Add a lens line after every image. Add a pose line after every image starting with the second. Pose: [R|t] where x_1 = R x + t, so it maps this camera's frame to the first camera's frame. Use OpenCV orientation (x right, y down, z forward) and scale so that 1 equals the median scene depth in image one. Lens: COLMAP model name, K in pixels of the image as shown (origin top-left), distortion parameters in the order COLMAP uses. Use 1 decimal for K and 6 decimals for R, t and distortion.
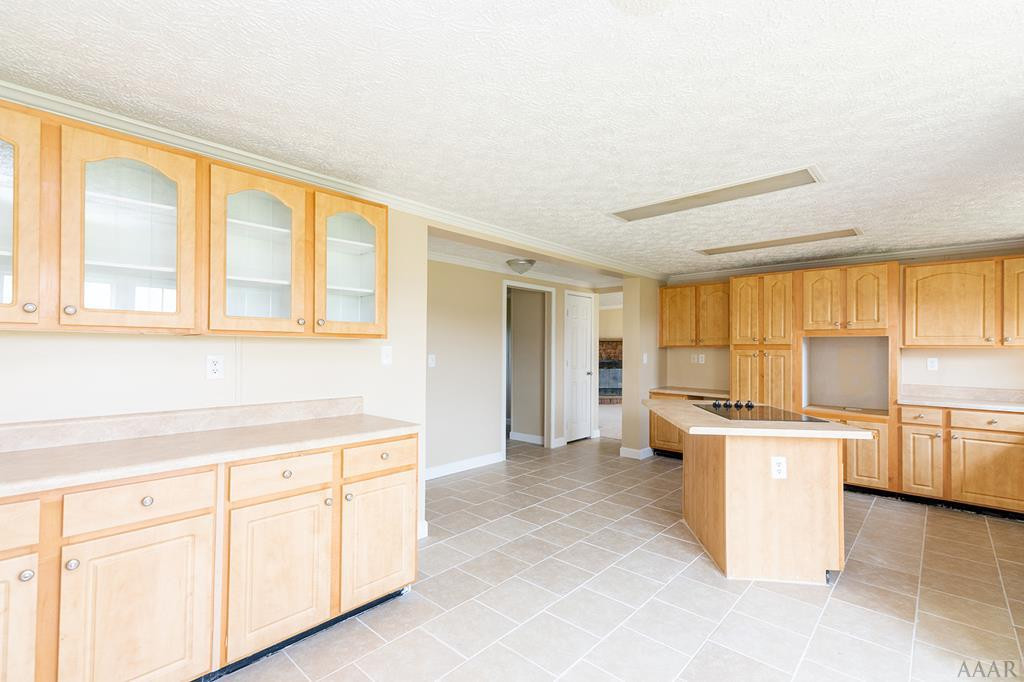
lens RADIAL K [[461.6, 0, 512.0], [0, 461.6, 341.0], [0, 0, 1]] dist [0.000416, 0.000250]
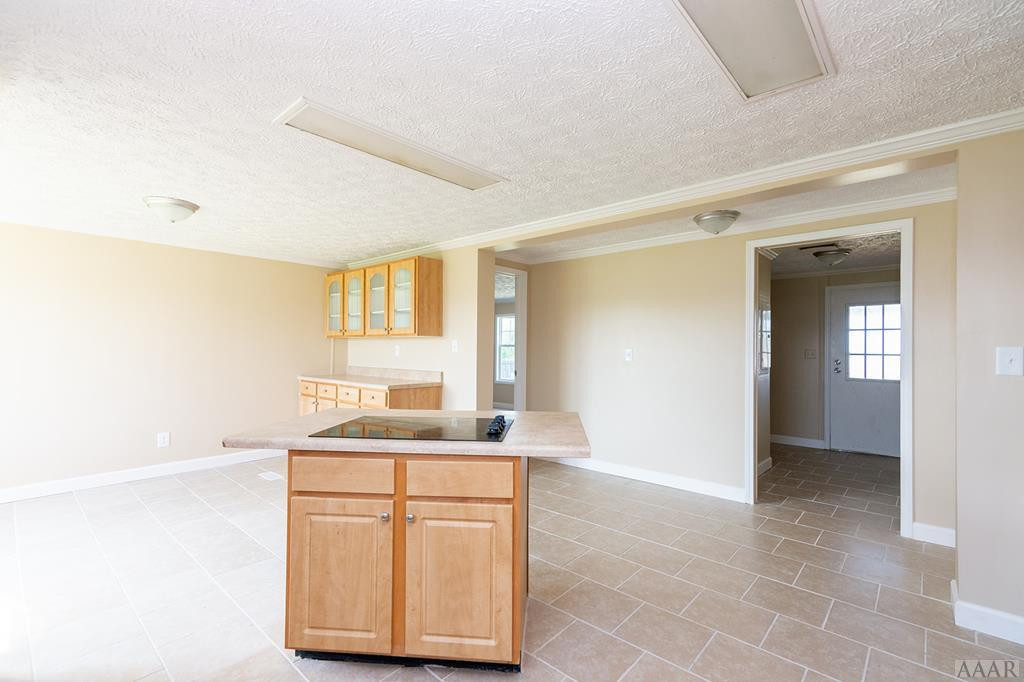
lens RADIAL K [[461.6, 0, 512.0], [0, 461.6, 341.0], [0, 0, 1]] dist [0.000416, 0.000250]
pose [[0.017855, -0.013814, -0.999745, 1.505489], [0.012614, 0.999828, -0.013590, 0.043600], [0.999761, -0.012368, 0.018026, 1.411390]]
